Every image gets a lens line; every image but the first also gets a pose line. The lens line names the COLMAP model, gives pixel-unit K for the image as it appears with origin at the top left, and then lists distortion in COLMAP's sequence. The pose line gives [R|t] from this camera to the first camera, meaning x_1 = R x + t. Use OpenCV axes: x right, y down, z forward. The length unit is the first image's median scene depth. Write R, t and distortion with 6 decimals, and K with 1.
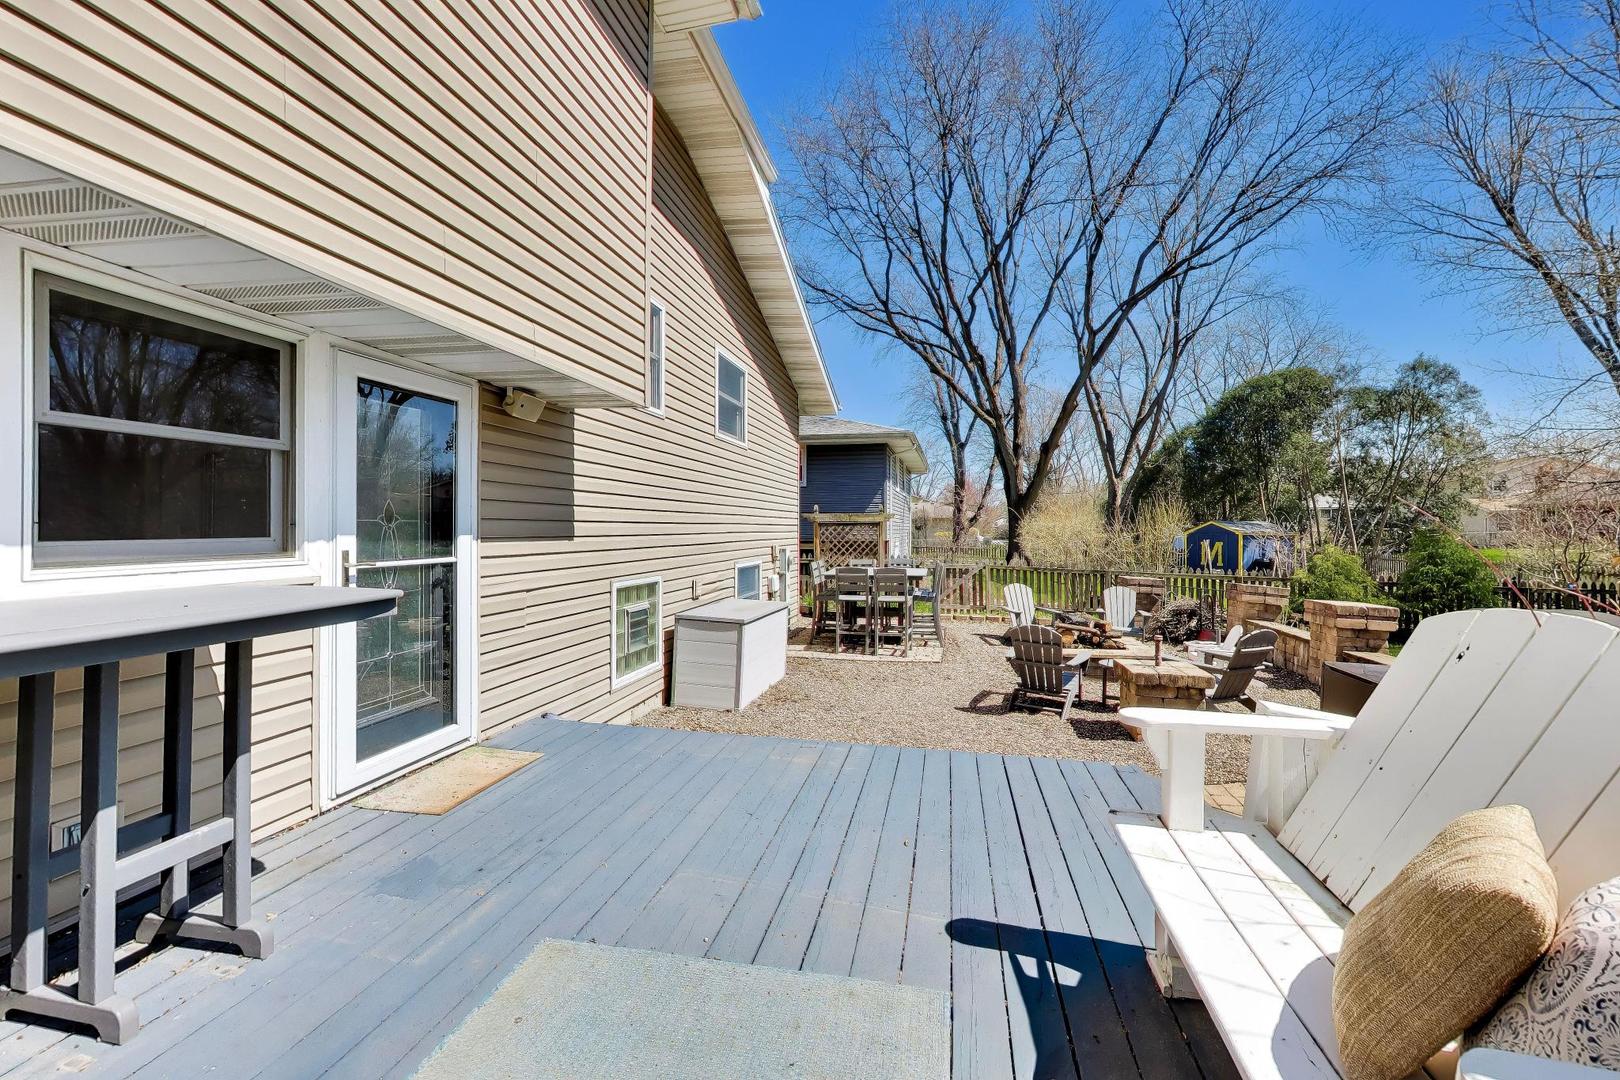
lens RADIAL K [[724.0, 0, 810.0], [0, 724.0, 540.0], [0, 0, 1]] dist [-0.000590, -0.000072]
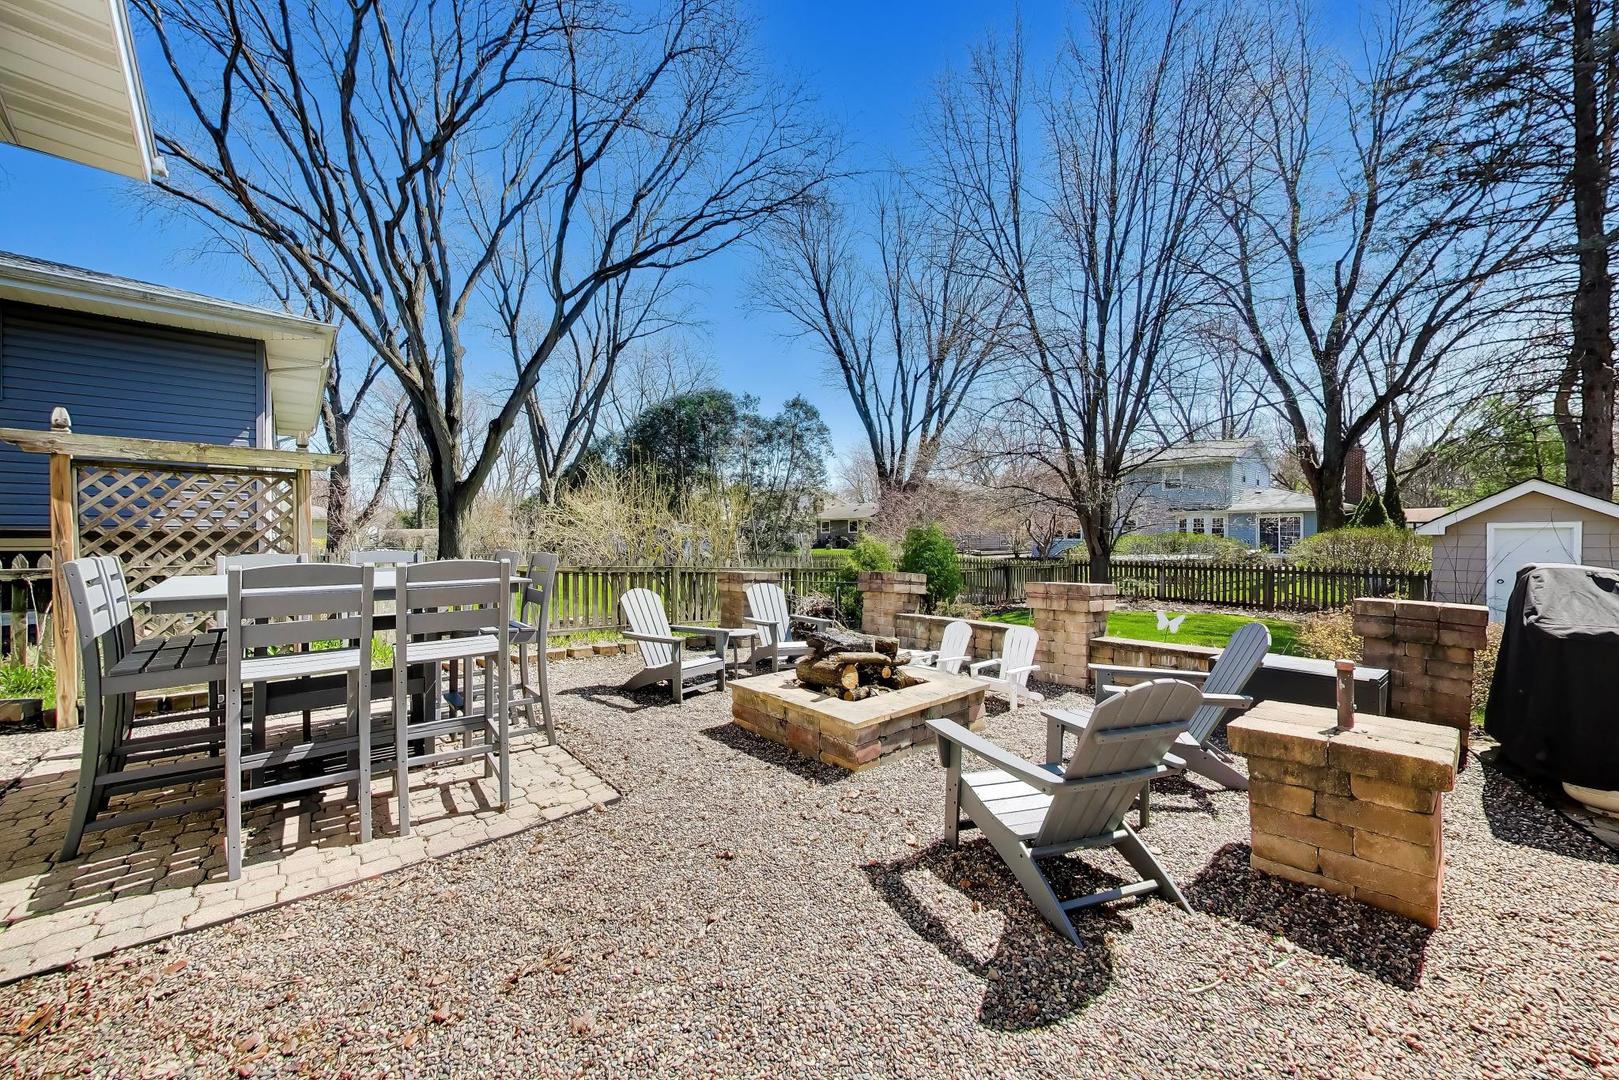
lens RADIAL K [[601.3, 0, 809.5], [0, 601.3, 540.0], [0, 0, 1]] dist [0.015658, 0.000028]
pose [[0.597300, 0.001400, 0.802017, -0.009666], [0.014653, 0.999813, -0.012658, 0.017361], [-0.801884, 0.019312, 0.597167, 0.349905]]
